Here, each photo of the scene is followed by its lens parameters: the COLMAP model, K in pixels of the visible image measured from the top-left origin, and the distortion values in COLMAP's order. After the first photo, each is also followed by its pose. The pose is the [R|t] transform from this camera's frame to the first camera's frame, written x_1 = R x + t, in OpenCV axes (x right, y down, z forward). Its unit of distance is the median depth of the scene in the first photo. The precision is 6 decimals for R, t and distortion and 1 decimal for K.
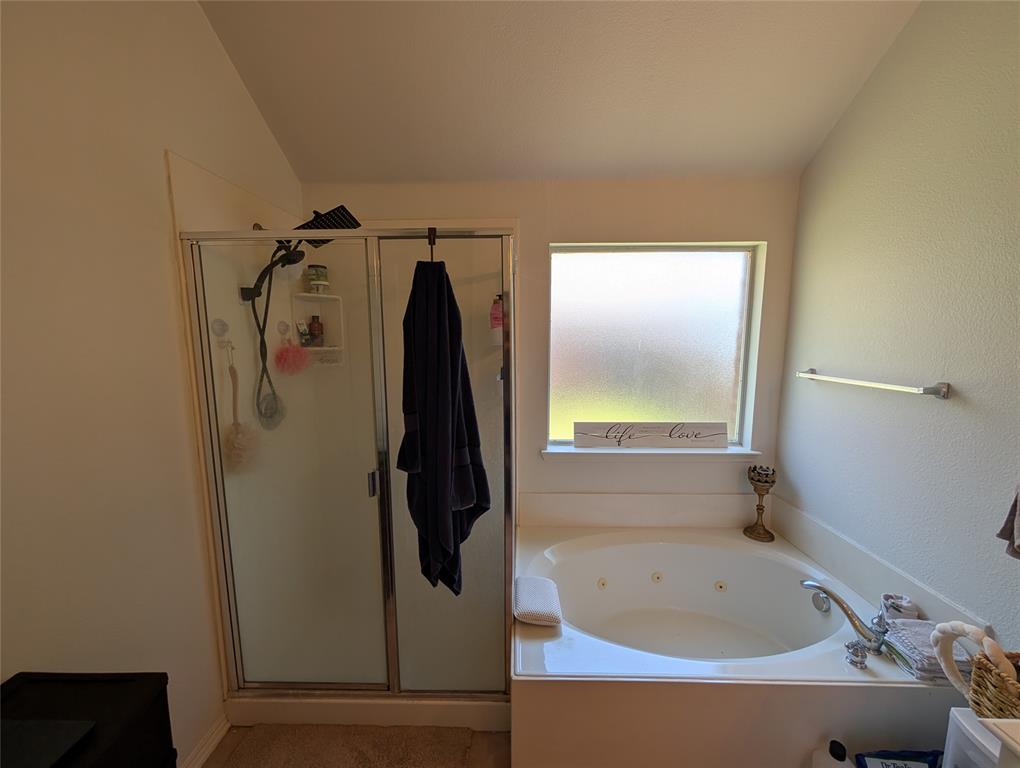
lens RADIAL K [[385.9, 0, 510.0], [0, 385.9, 384.0], [0, 0, 1]] dist [-0.002381, 0.000306]
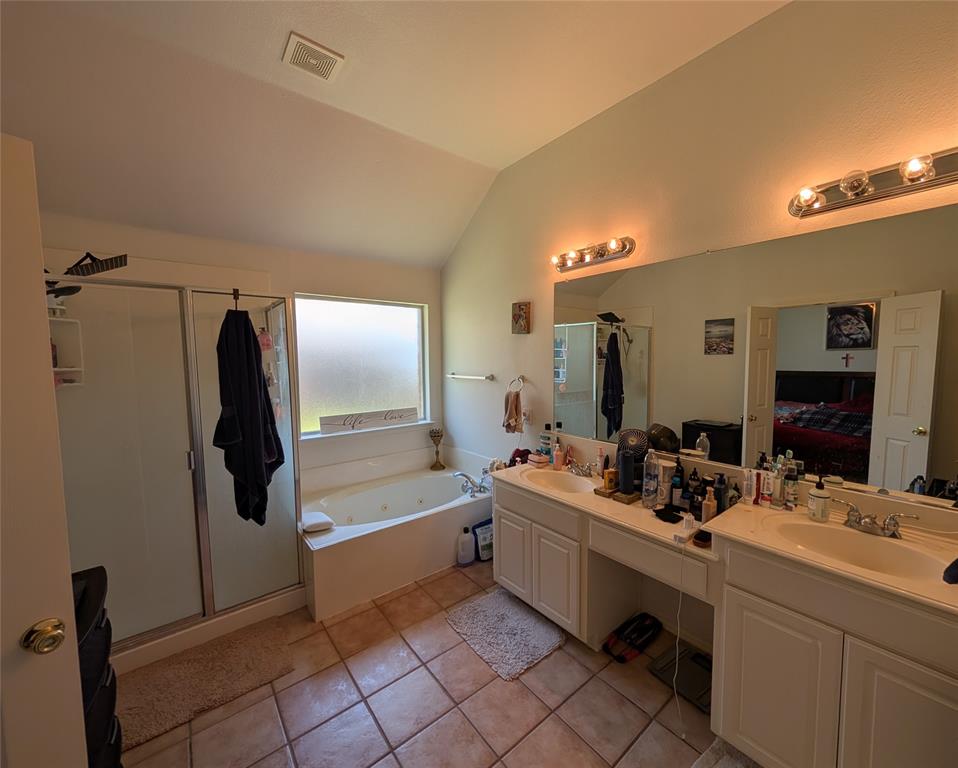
lens RADIAL K [[382.8, 0, 503.1], [0, 382.8, 382.6], [0, 0, 1]] dist [-0.000479, -0.000004]
pose [[0.751976, -0.048657, 0.657392, -0.273379], [0.087229, 0.995847, -0.026072, 0.076540], [-0.653394, 0.076950, 0.753097, -0.566416]]
